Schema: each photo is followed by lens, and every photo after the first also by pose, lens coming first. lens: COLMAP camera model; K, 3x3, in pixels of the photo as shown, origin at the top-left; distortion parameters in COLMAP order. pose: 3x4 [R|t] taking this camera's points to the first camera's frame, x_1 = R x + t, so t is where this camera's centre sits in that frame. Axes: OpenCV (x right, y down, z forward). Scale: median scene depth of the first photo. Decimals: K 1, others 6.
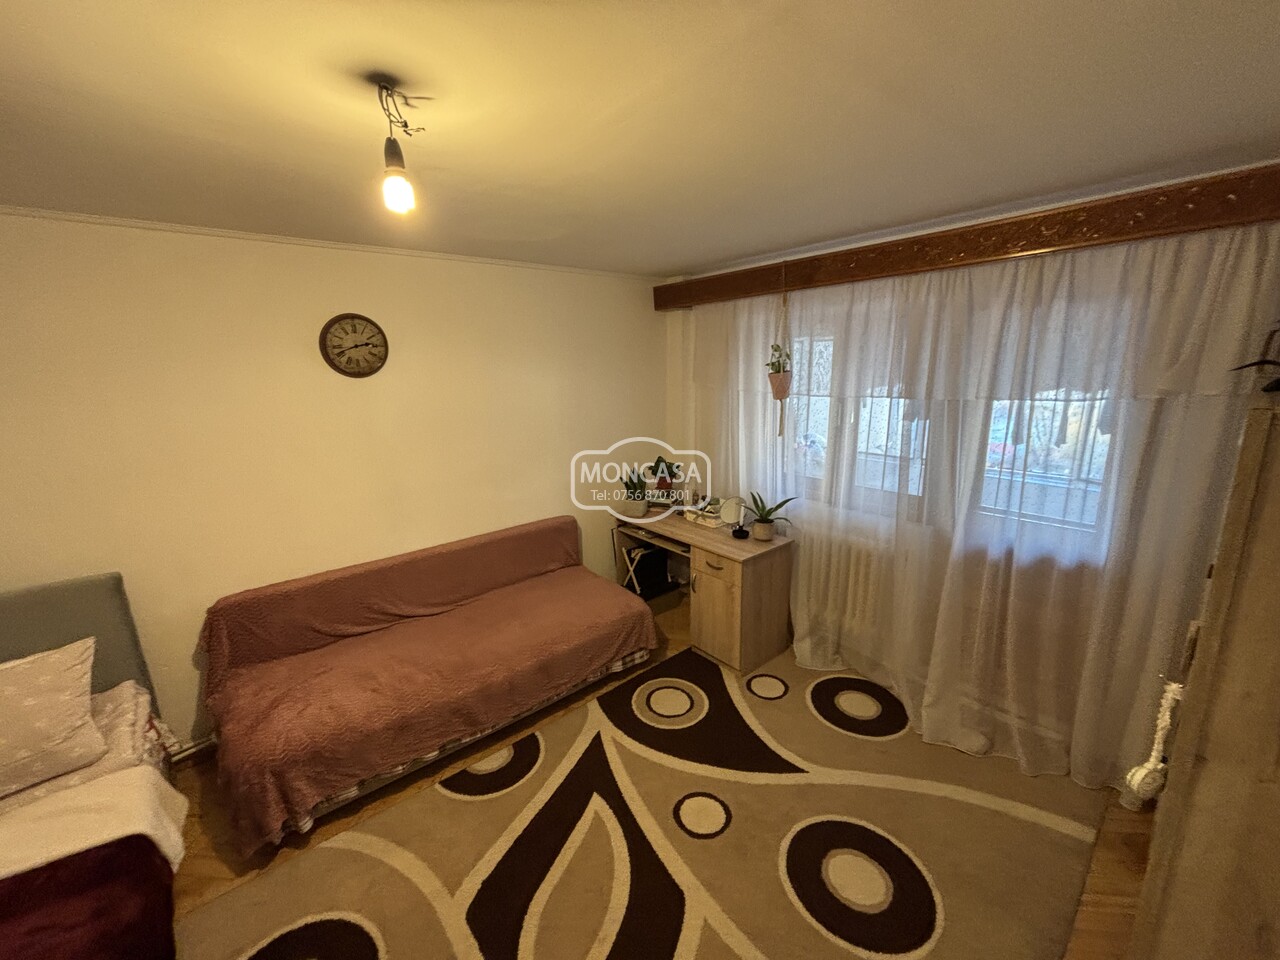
lens RADIAL K [[511.7, 0, 638.7], [0, 511.7, 481.9], [0, 0, 1]] dist [-0.006413, 0.001887]
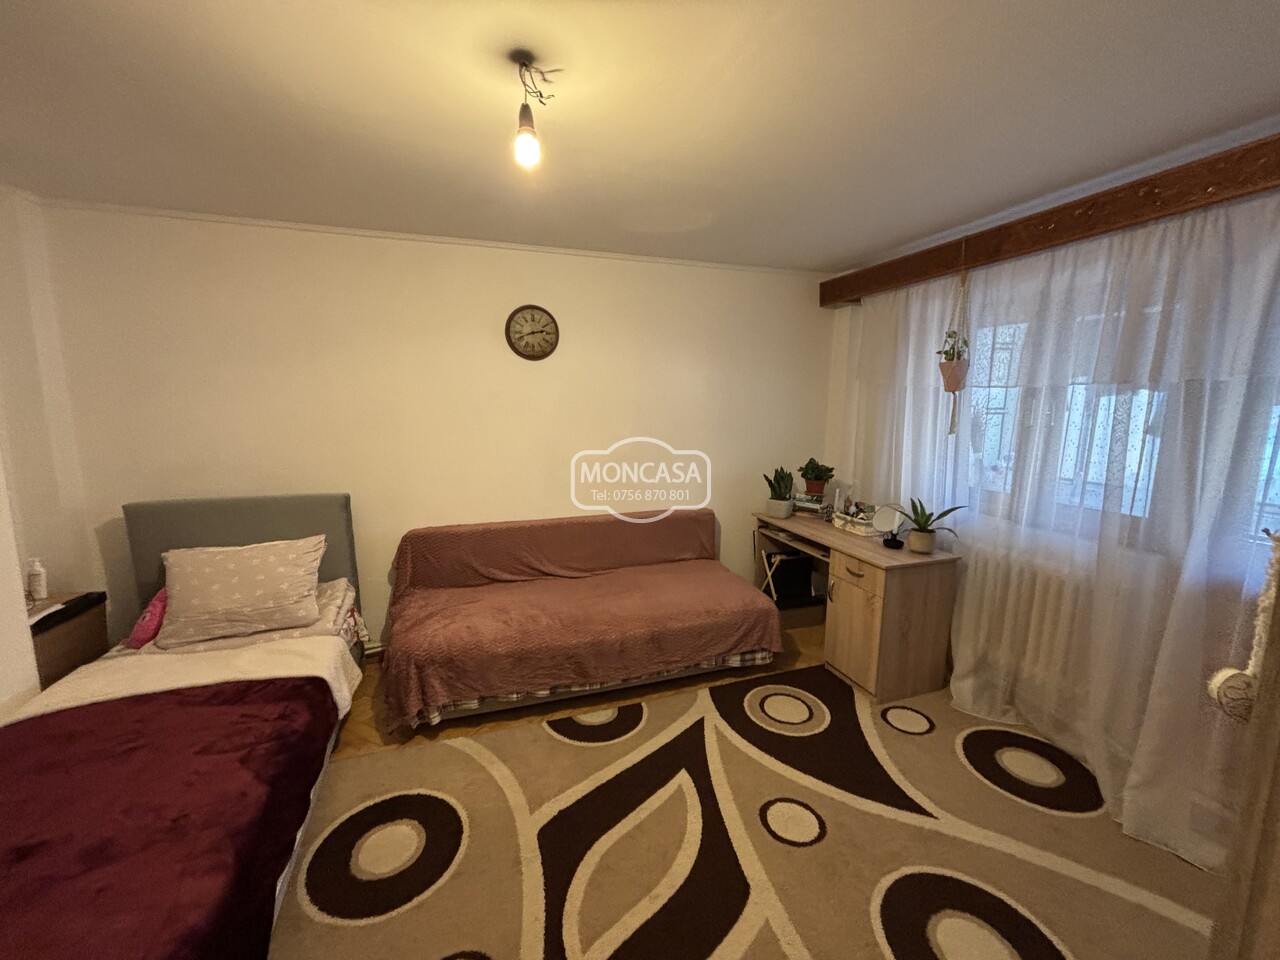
lens RADIAL K [[511.7, 0, 636.7], [0, 511.7, 478.5], [0, 0, 1]] dist [-0.006413, 0.001887]
pose [[0.933472, 0.082480, -0.349036, 0.110399], [-0.105278, 0.993340, -0.046824, 0.101590], [0.342850, 0.080455, 0.935939, 0.012202]]
